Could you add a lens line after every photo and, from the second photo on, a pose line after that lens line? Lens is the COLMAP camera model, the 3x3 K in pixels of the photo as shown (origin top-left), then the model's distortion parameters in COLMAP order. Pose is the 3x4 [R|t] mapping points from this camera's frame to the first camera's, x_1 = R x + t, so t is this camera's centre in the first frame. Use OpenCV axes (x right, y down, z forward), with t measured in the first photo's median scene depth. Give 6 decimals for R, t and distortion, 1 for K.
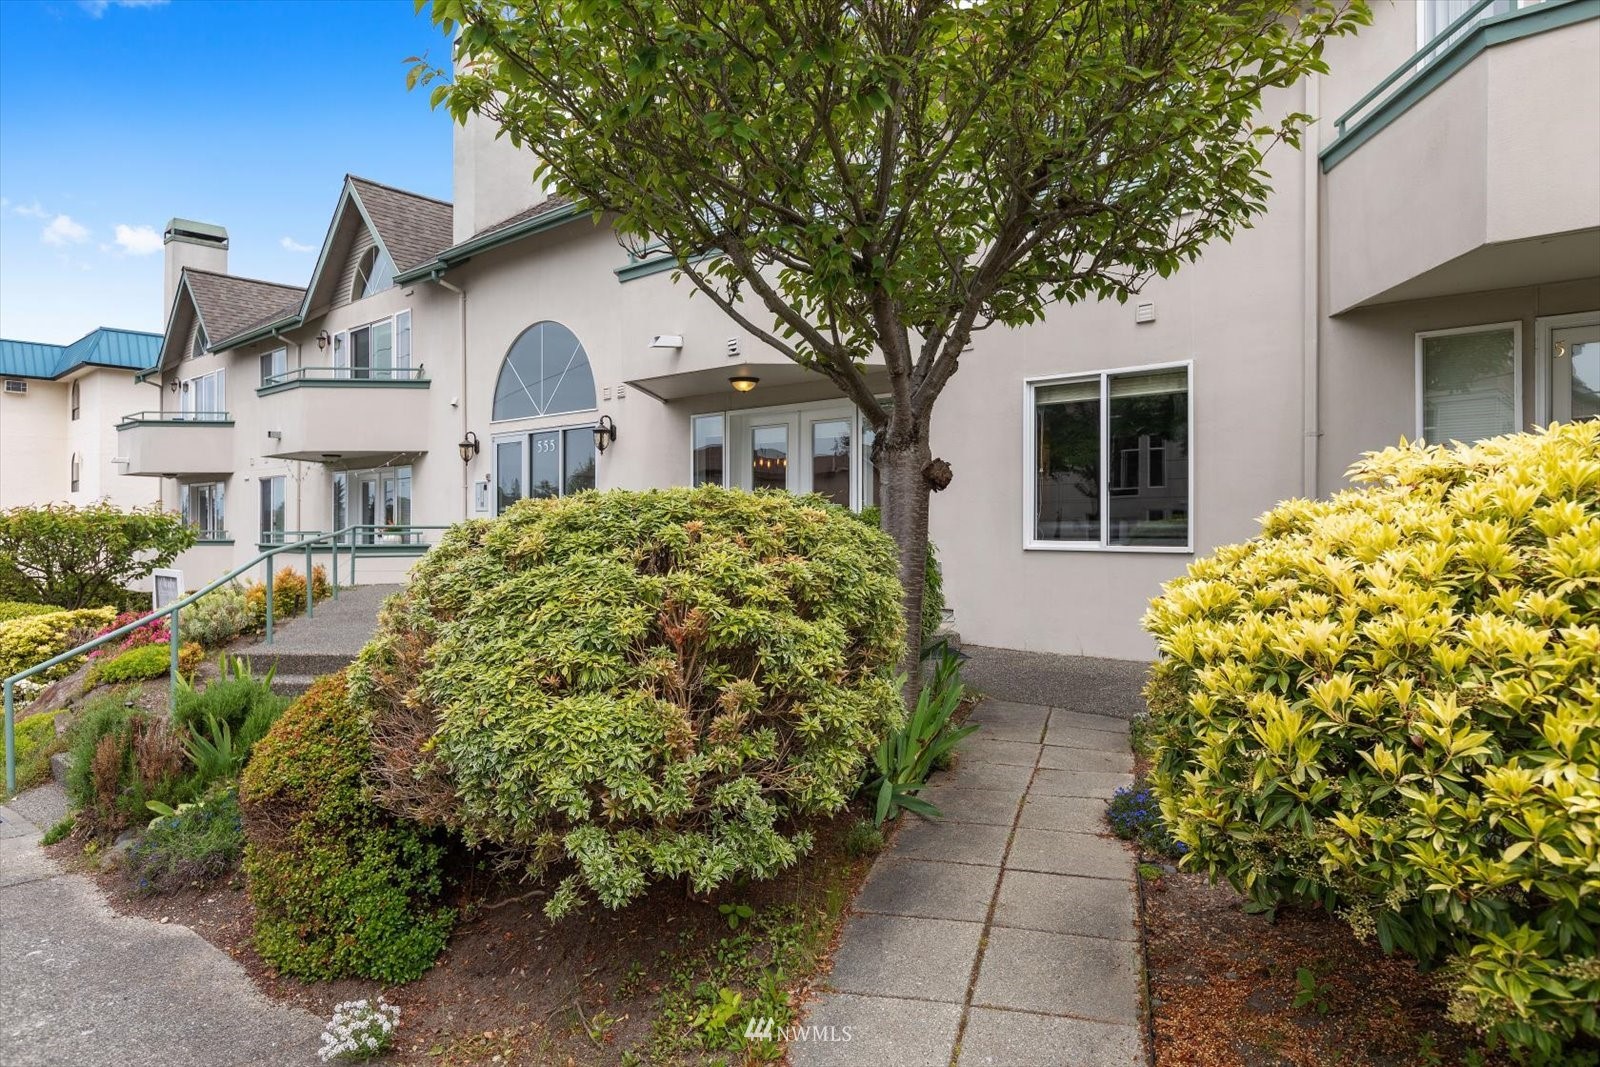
lens RADIAL K [[991.2, 0, 802.9], [0, 991.2, 548.2], [0, 0, 1]] dist [0.001494, -0.002589]
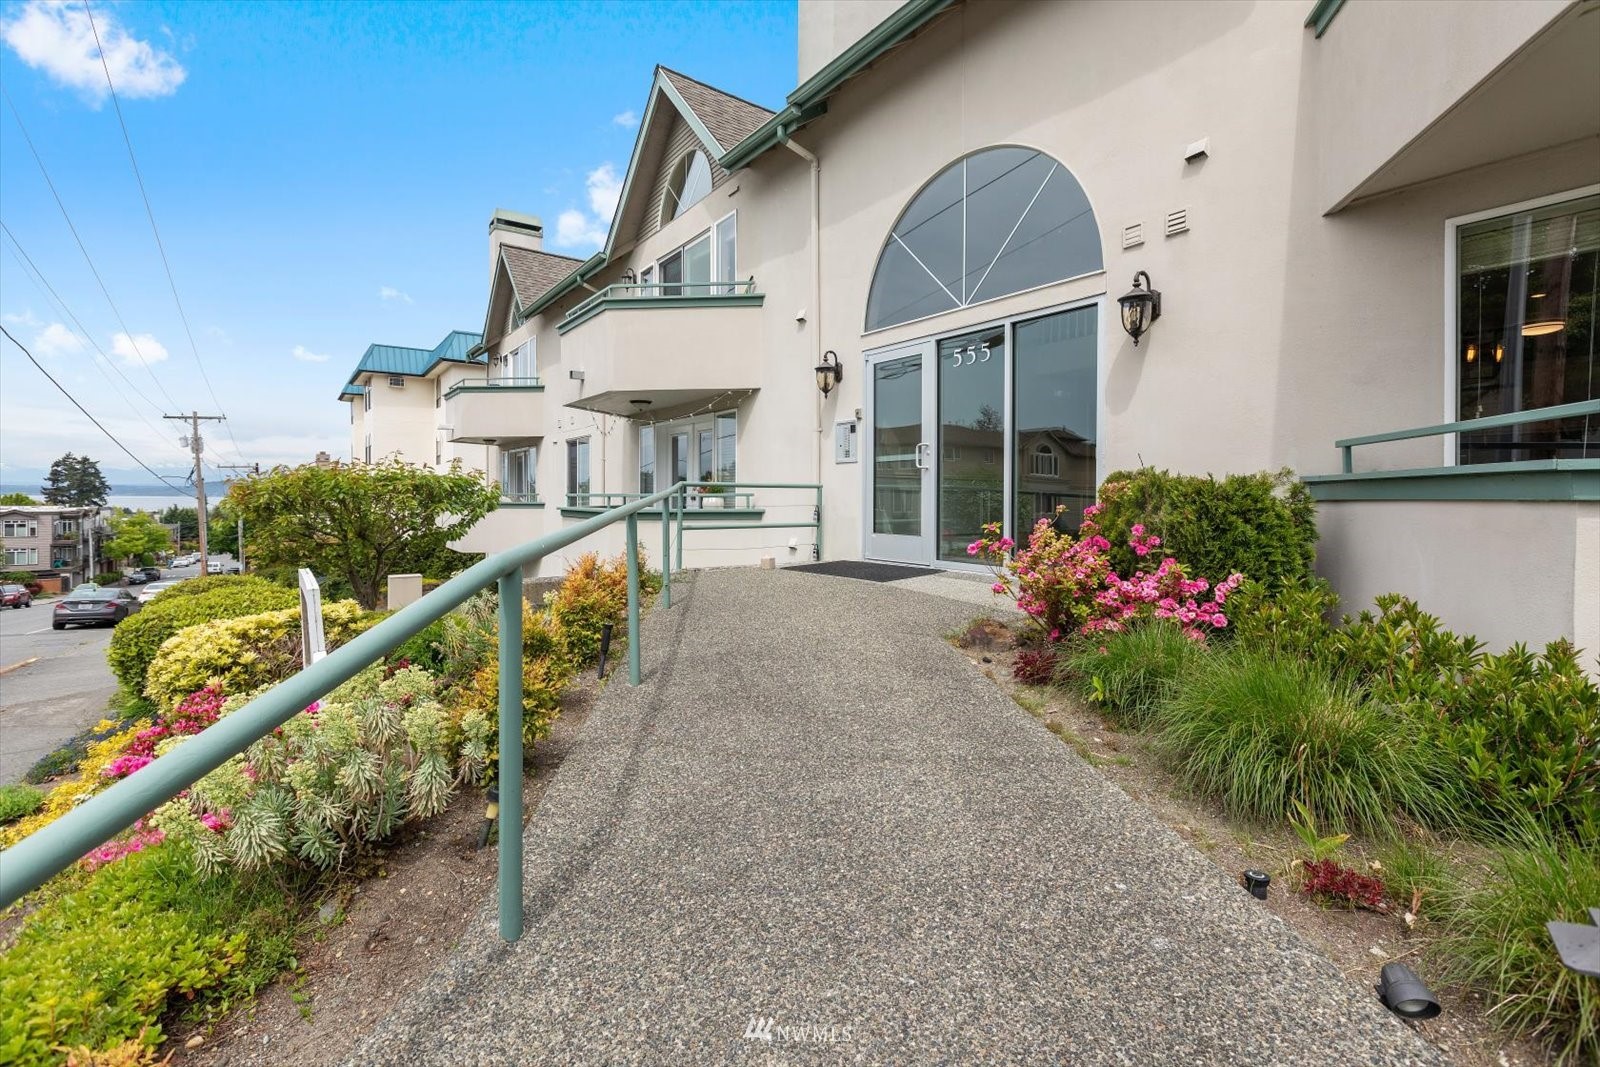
lens RADIAL K [[716.9, 0, 798.3], [0, 716.9, 525.6], [0, 0, 1]] dist [0.001605, -0.000038]
pose [[0.979604, 0.009959, -0.200690, -0.228593], [-0.005695, 0.999746, 0.021814, -0.003528], [0.200856, -0.020226, 0.979412, 0.443554]]
